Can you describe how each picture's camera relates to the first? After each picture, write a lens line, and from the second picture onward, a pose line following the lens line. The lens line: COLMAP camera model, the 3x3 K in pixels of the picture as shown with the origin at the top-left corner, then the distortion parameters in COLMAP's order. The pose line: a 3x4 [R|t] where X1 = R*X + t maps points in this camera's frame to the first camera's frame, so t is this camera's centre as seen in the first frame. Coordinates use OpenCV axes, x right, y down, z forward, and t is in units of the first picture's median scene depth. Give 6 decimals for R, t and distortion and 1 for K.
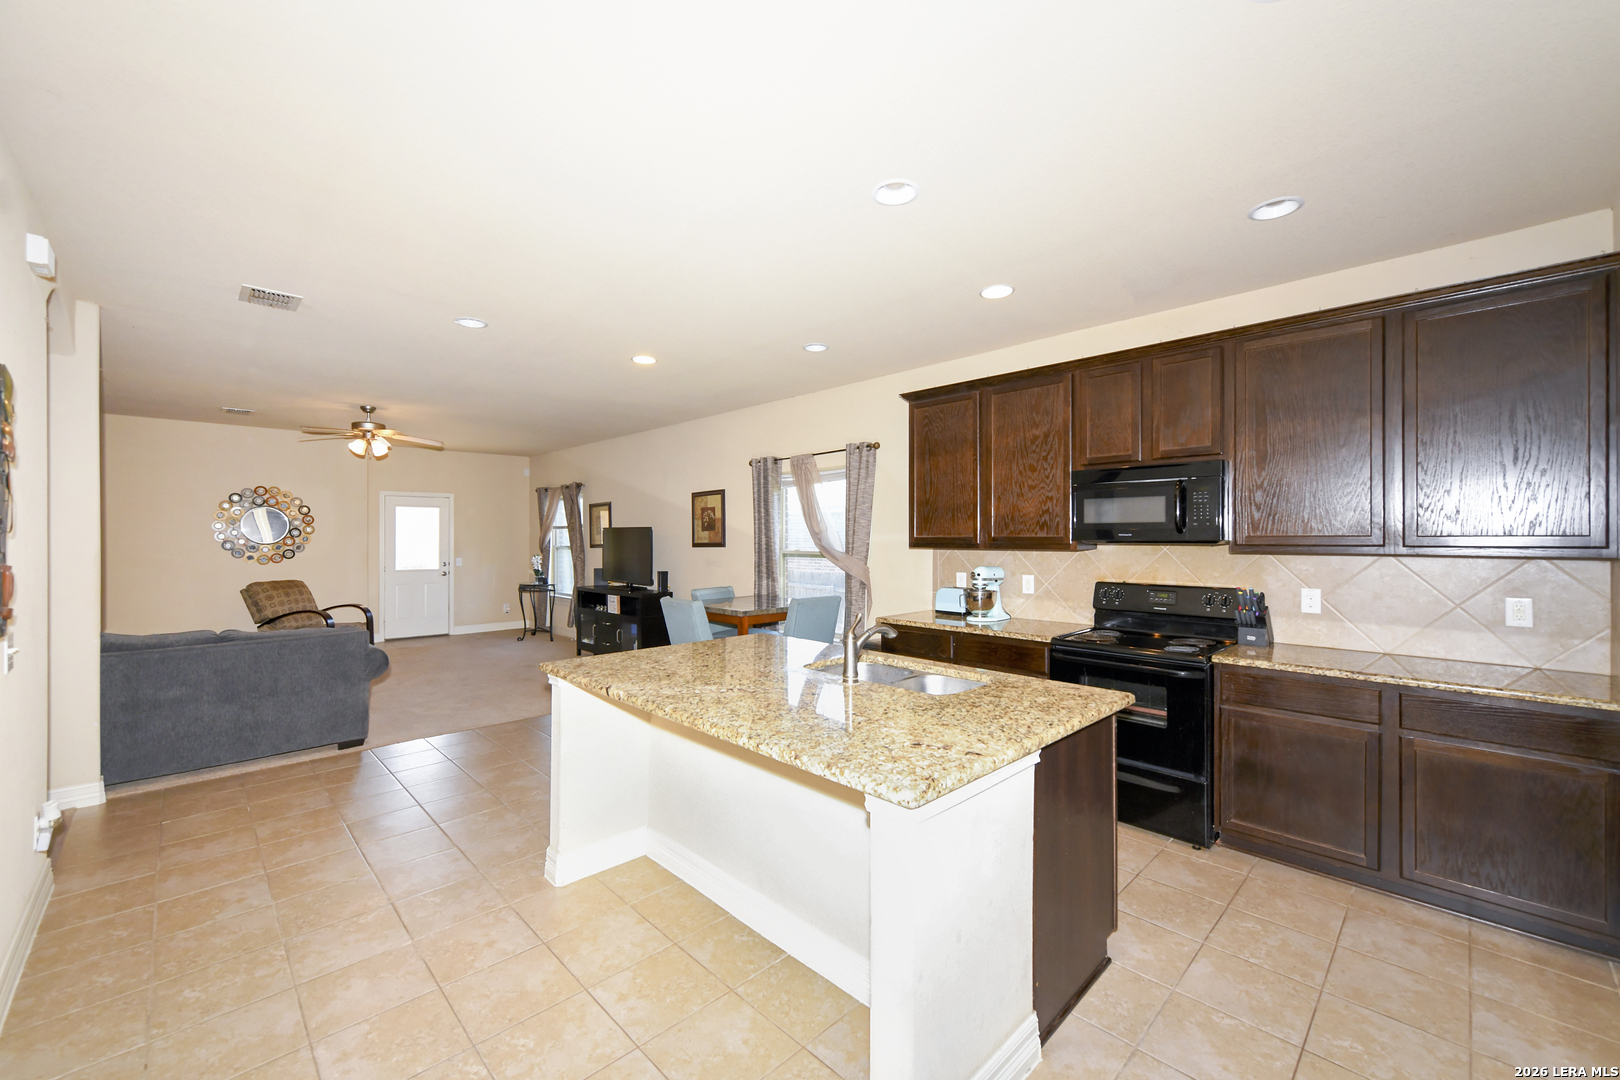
lens RADIAL K [[648.3, 0, 797.6], [0, 648.3, 532.7], [0, 0, 1]] dist [-0.001750, 0.000331]
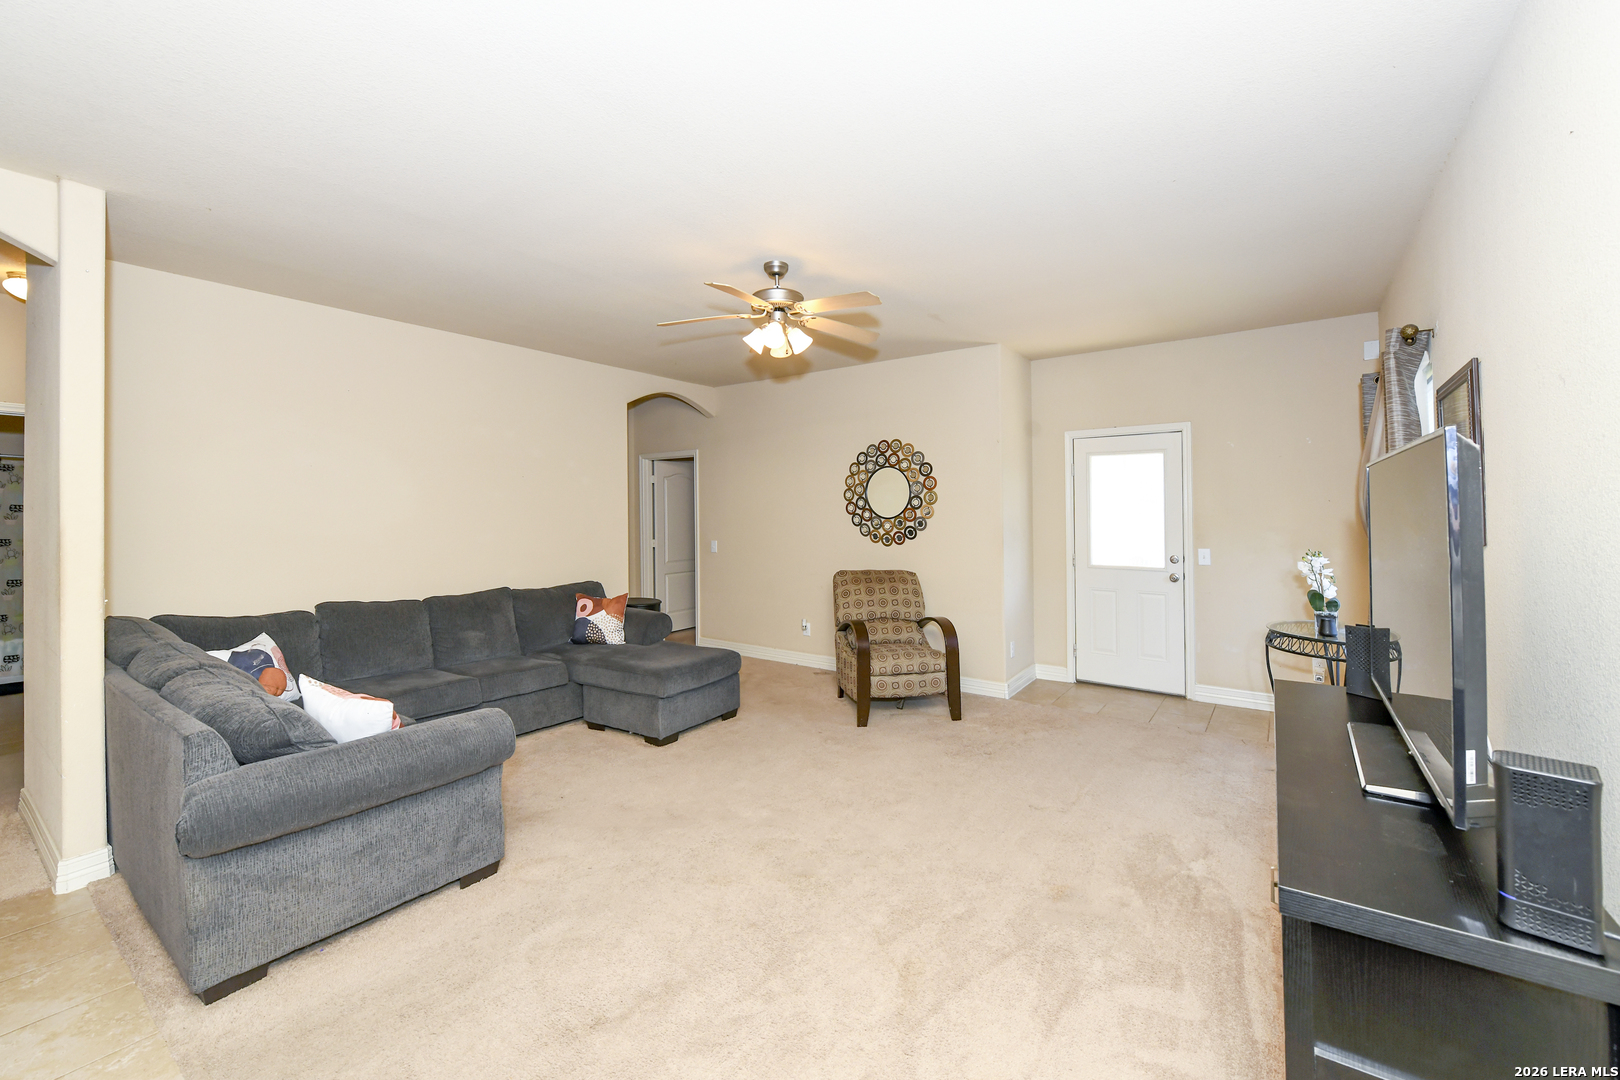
lens RADIAL K [[648.3, 0, 836.2], [0, 648.3, 507.3], [0, 0, 1]] dist [-0.001750, 0.000331]
pose [[0.188284, -0.007205, -0.982088, -0.107573], [0.013743, 0.999895, -0.004701, 0.007456], [0.982019, -0.012611, 0.188363, 0.784668]]
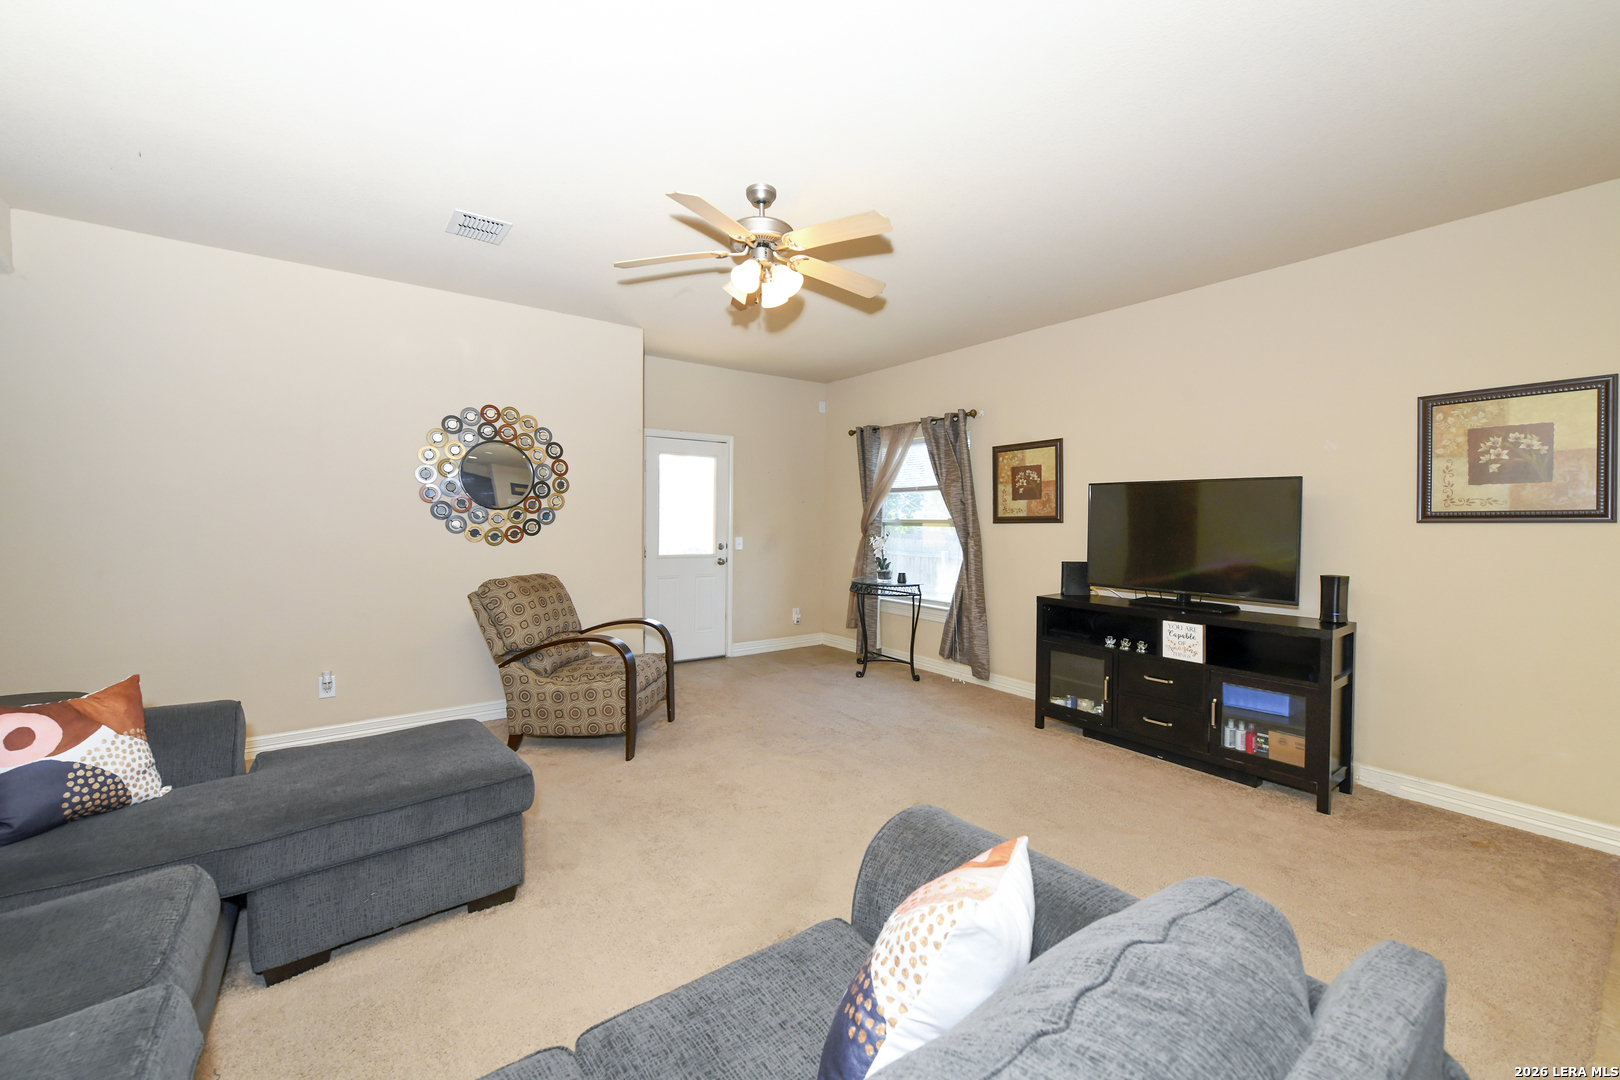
lens RADIAL K [[648.3, 0, 773.9], [0, 648.3, 526.1], [0, 0, 1]] dist [-0.001750, 0.000331]
pose [[0.987176, 0.011882, -0.159192, -0.483728], [-0.008121, 0.999673, 0.024259, 0.016421], [0.159428, -0.022655, 0.986950, 0.471825]]
